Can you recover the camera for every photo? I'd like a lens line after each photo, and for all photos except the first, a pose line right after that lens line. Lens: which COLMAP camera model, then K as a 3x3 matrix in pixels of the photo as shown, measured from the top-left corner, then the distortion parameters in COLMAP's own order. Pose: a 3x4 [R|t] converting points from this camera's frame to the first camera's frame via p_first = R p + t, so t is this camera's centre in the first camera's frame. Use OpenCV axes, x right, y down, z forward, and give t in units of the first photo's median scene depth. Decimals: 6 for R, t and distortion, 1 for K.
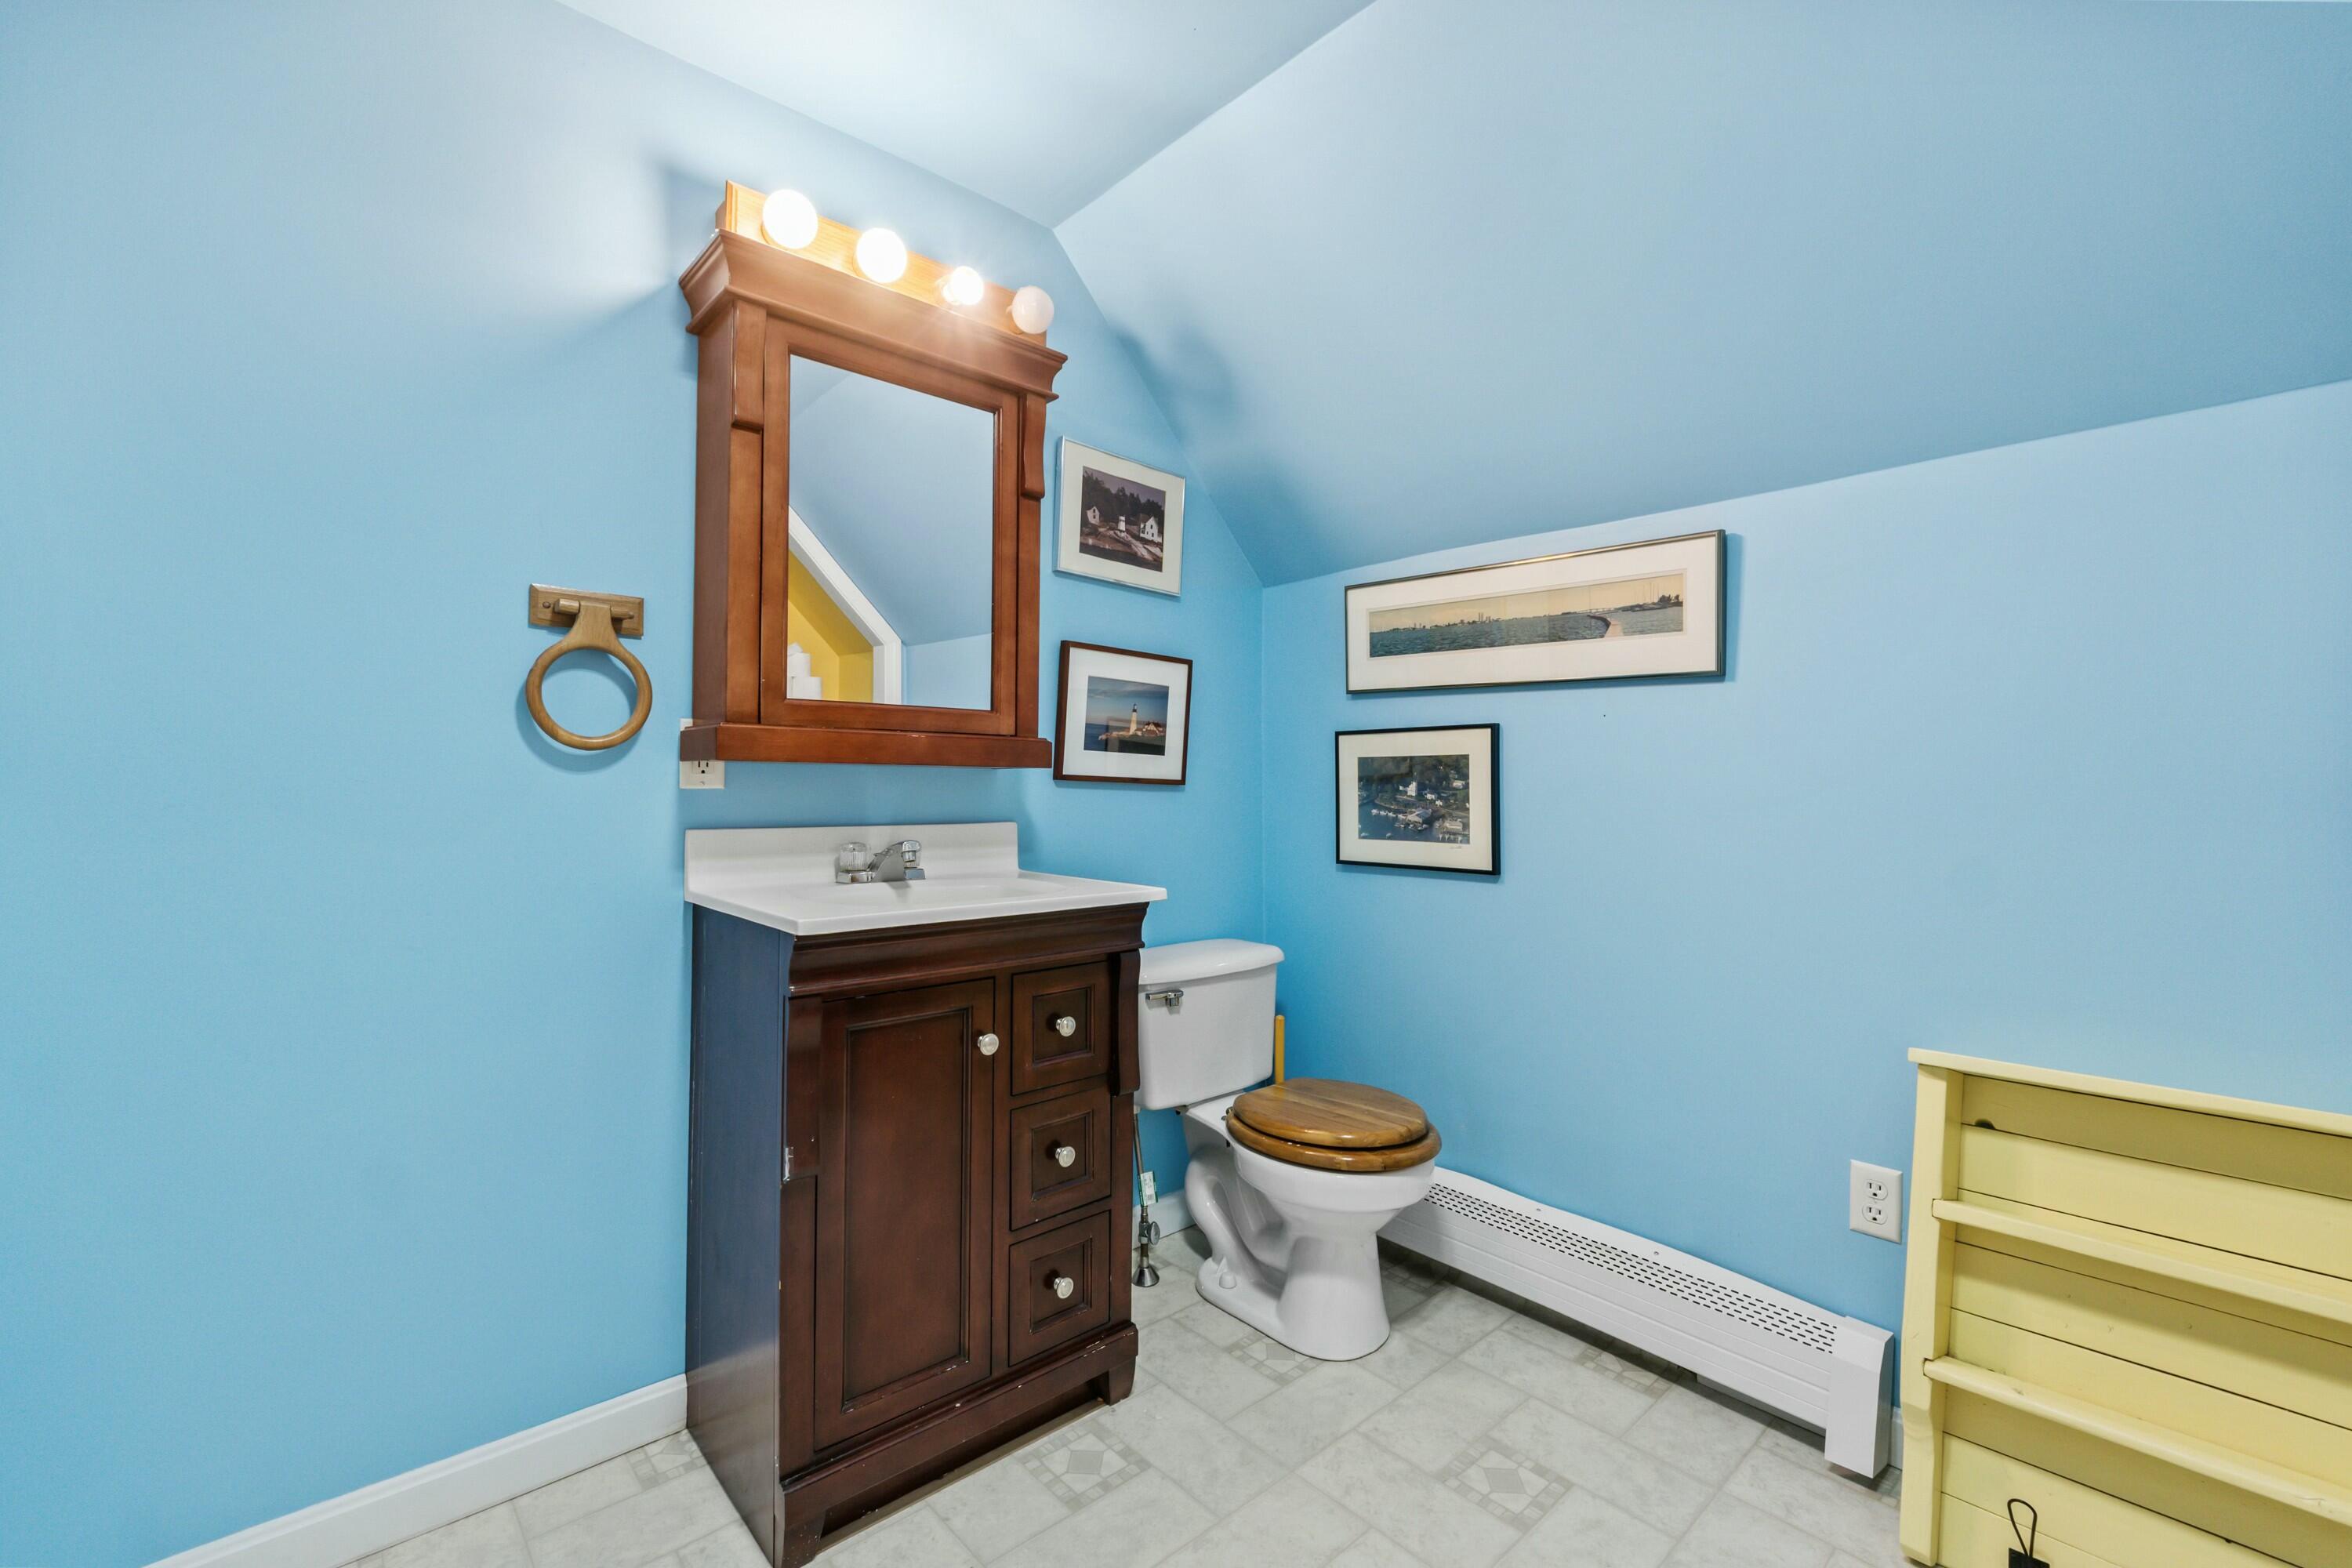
lens RADIAL K [[999.1, 0, 1161.8], [0, 999.1, 780.1], [0, 0, 1]] dist [-0.010579, 0.000164]
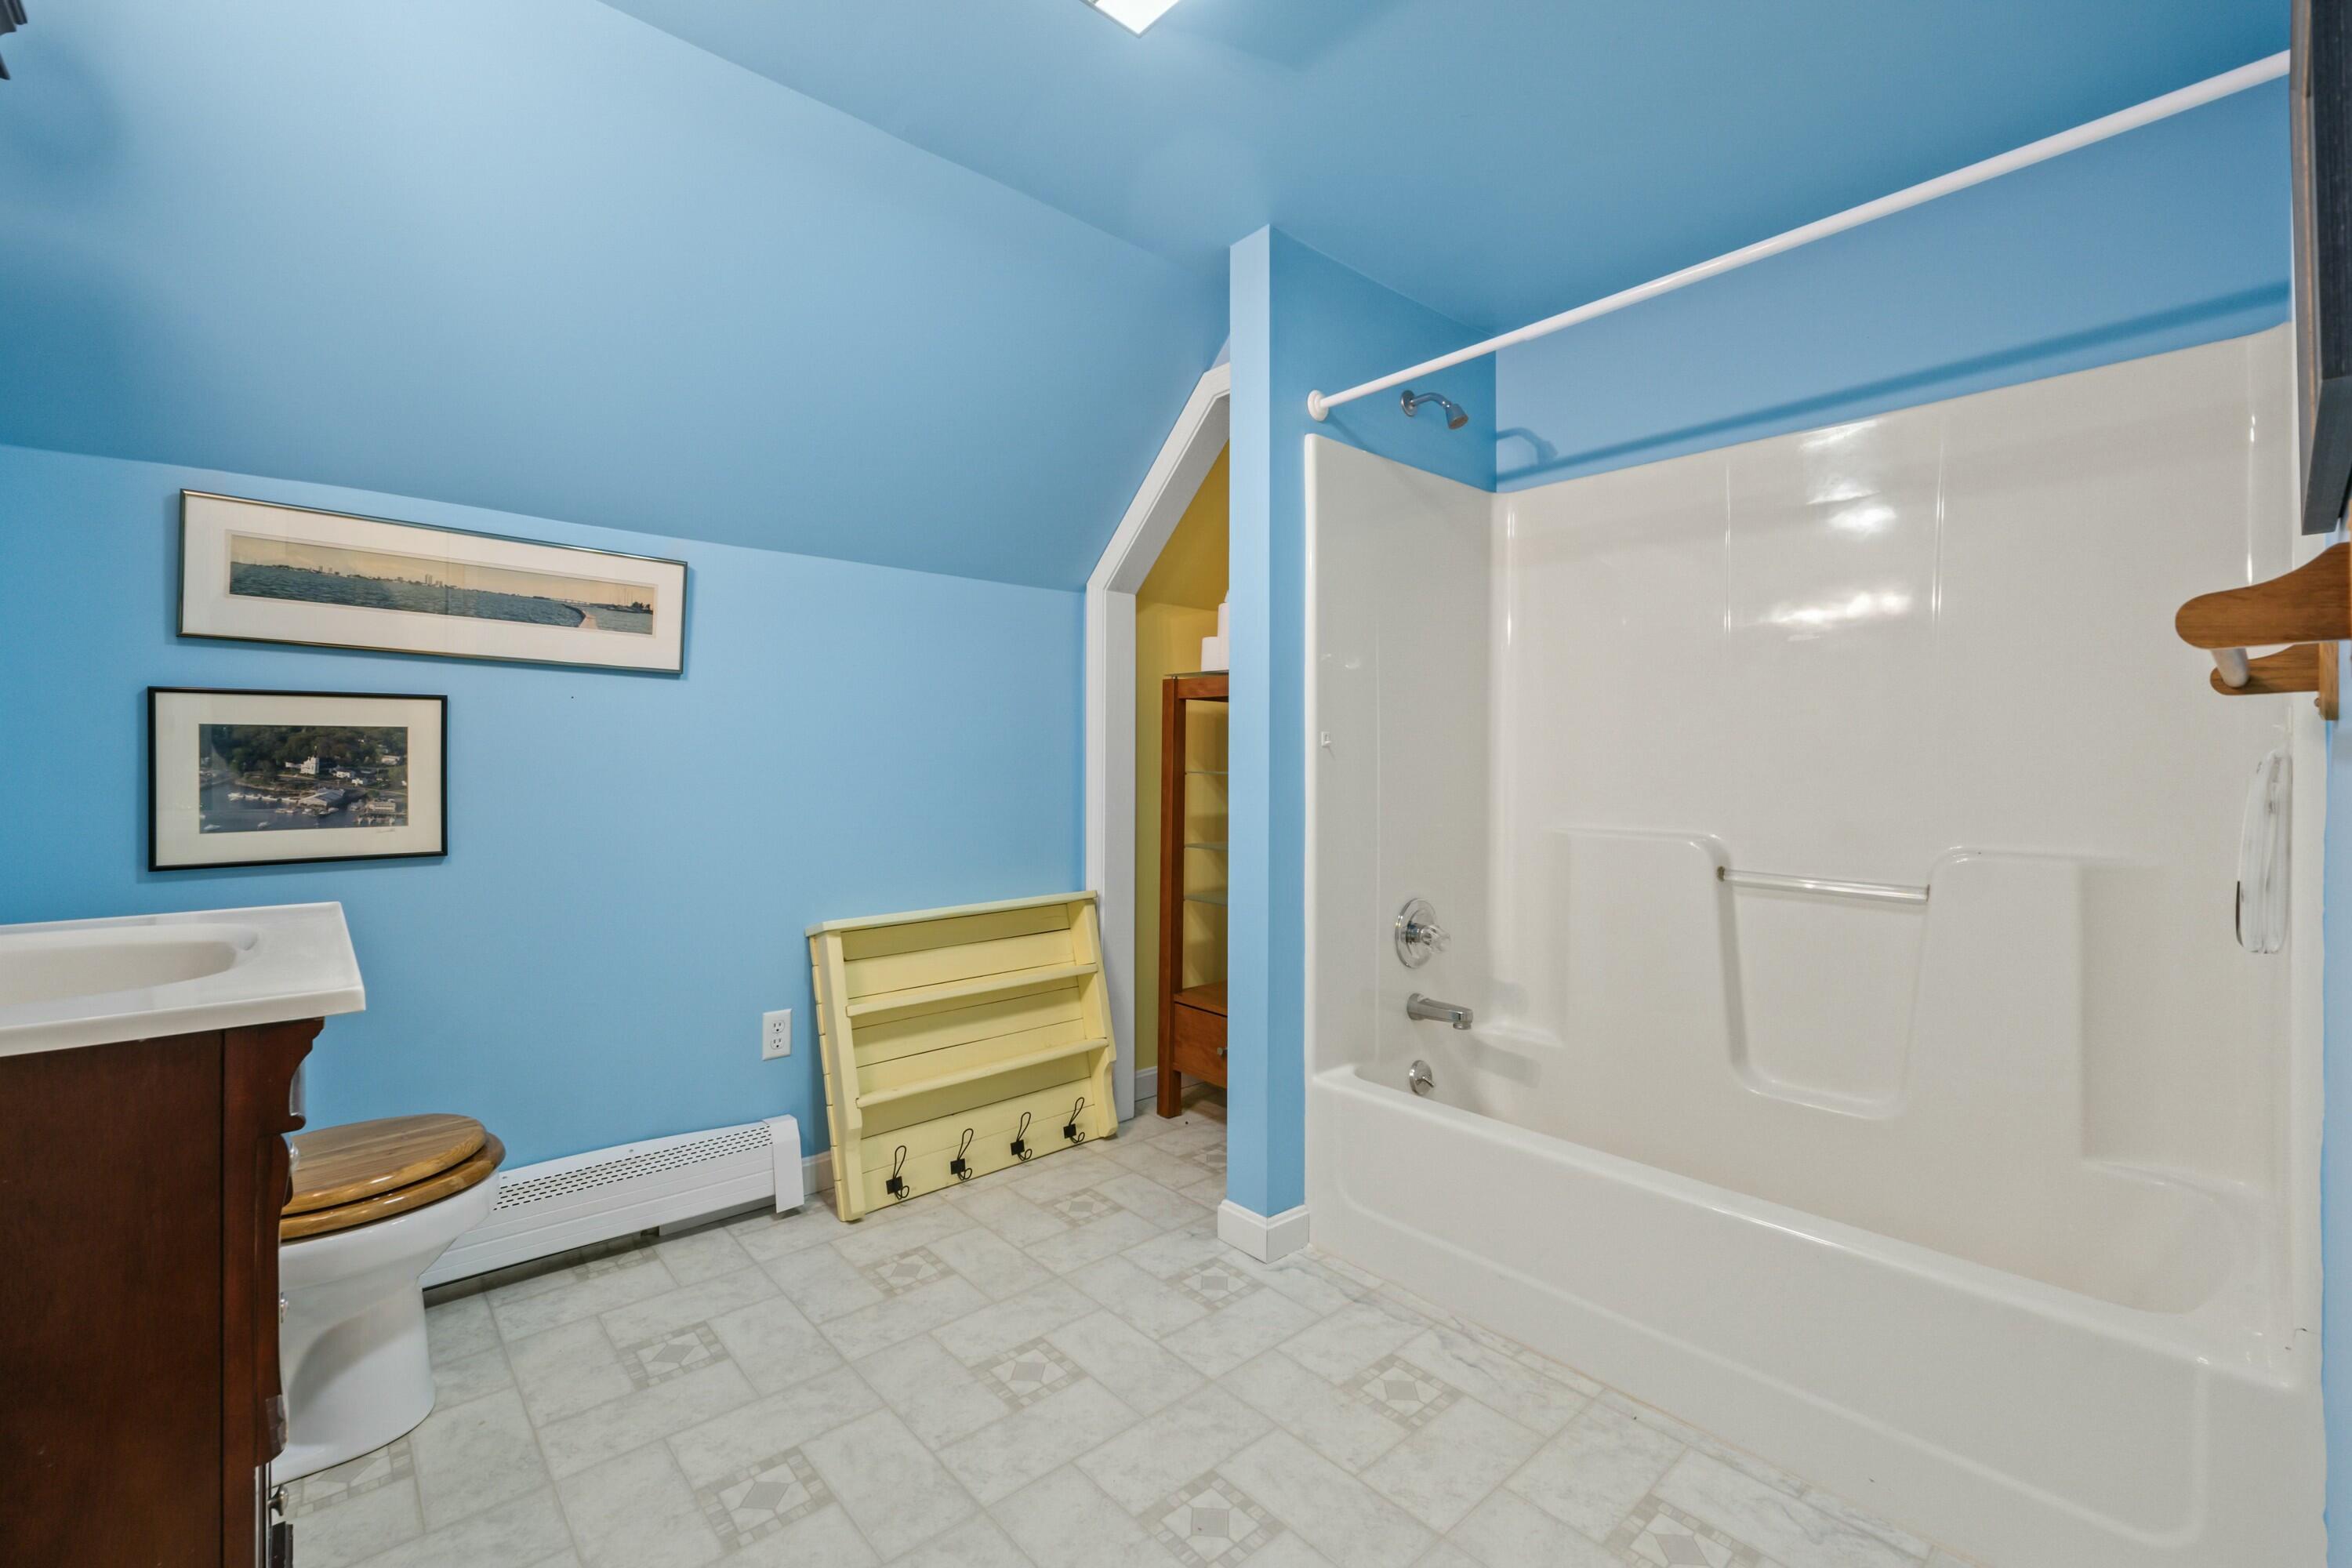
lens RADIAL K [[999.1, 0, 1161.8], [0, 999.1, 780.1], [0, 0, 1]] dist [-0.010579, 0.000164]
pose [[-0.001353, -0.021139, 0.999776, -0.595855], [-0.001154, 0.999776, 0.021137, 0.002654], [-0.999998, -0.001125, -0.001377, 0.312213]]
